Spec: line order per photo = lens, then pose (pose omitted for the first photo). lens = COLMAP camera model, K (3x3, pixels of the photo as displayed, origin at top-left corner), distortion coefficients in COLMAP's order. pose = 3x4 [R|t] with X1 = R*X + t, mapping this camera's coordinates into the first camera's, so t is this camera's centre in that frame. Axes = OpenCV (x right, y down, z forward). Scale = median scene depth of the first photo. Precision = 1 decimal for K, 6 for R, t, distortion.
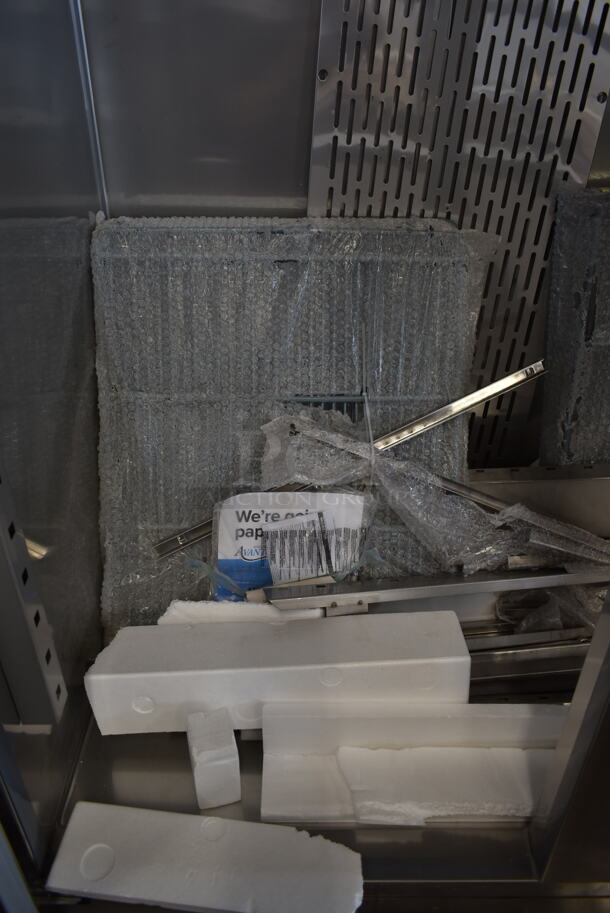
lens RADIAL K [[710.3, 0, 305.0], [0, 710.3, 456.5], [0, 0, 1]] dist [-0.015246, 0.002562]
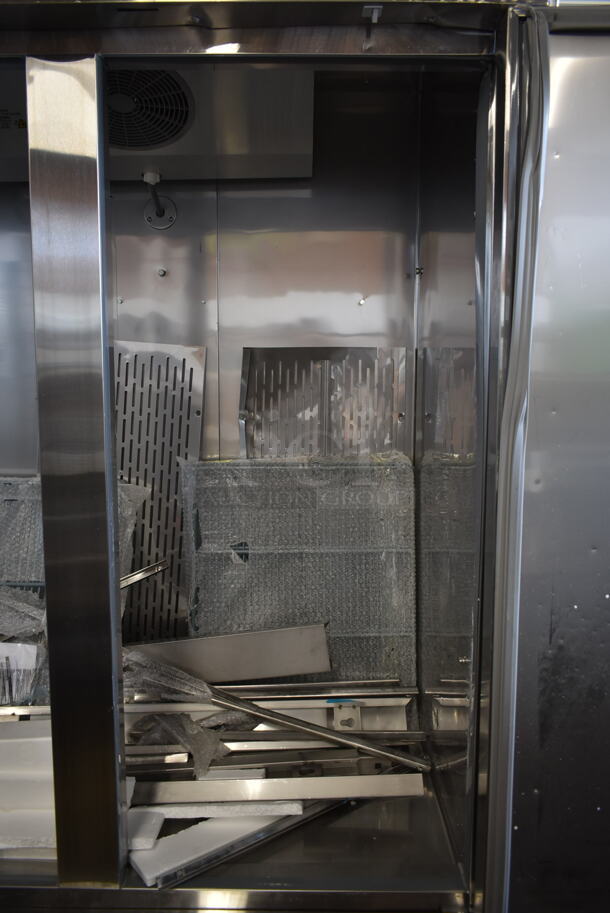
lens RADIAL K [[711.8, 0, 305.0], [0, 711.8, 456.5], [0, 0, 1]] dist [-0.006422, 0.005895]
pose [[0.999727, 0.002141, -0.023287, 0.692582], [-0.011825, 0.905396, -0.424403, 0.328994], [0.020175, 0.424563, 0.905174, -0.538720]]
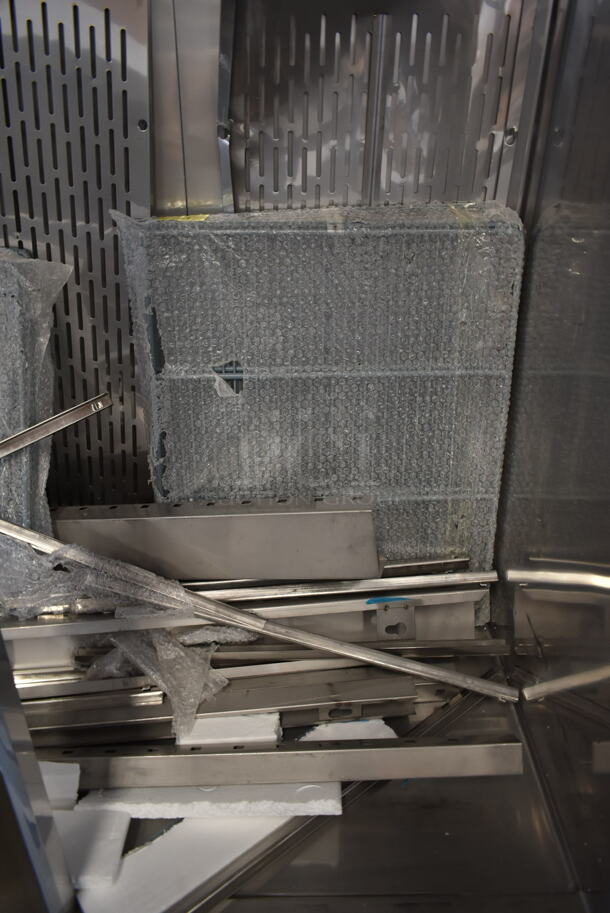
lens RADIAL K [[710.3, 0, 305.0], [0, 710.3, 456.5], [0, 0, 1]] dist [-0.015246, 0.002562]
pose [[0.999961, 0.008864, 0.000226, 0.613050], [-0.008850, 0.999299, -0.036371, -0.018690], [-0.000548, 0.036368, 0.999338, 0.043676]]
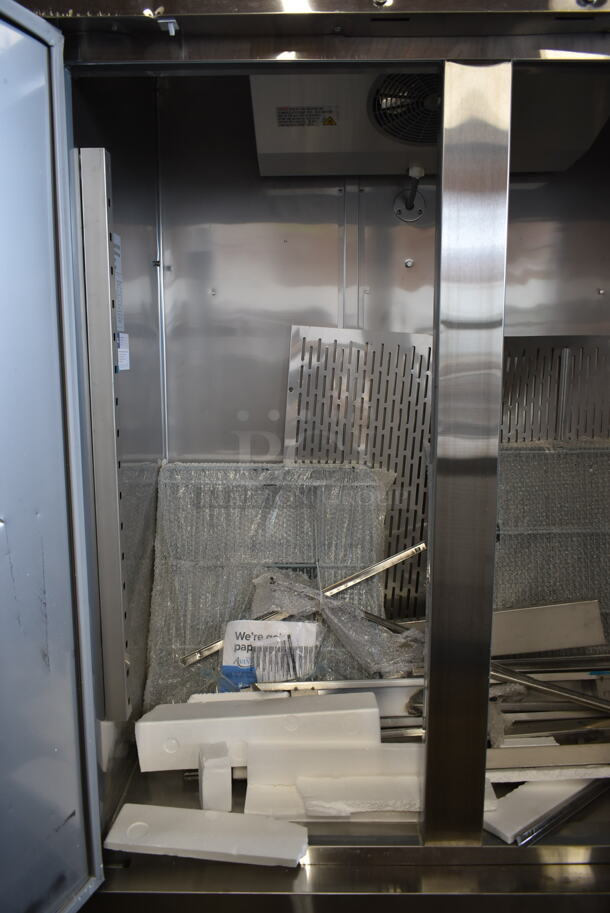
lens RADIAL K [[710.3, 0, 305.0], [0, 710.3, 456.5], [0, 0, 1]] dist [-0.015246, 0.002562]
pose [[0.999966, -0.003942, -0.007221, 0.070453], [0.000634, 0.912061, -0.410055, 0.364546], [0.008203, 0.410036, 0.912032, -0.596961]]
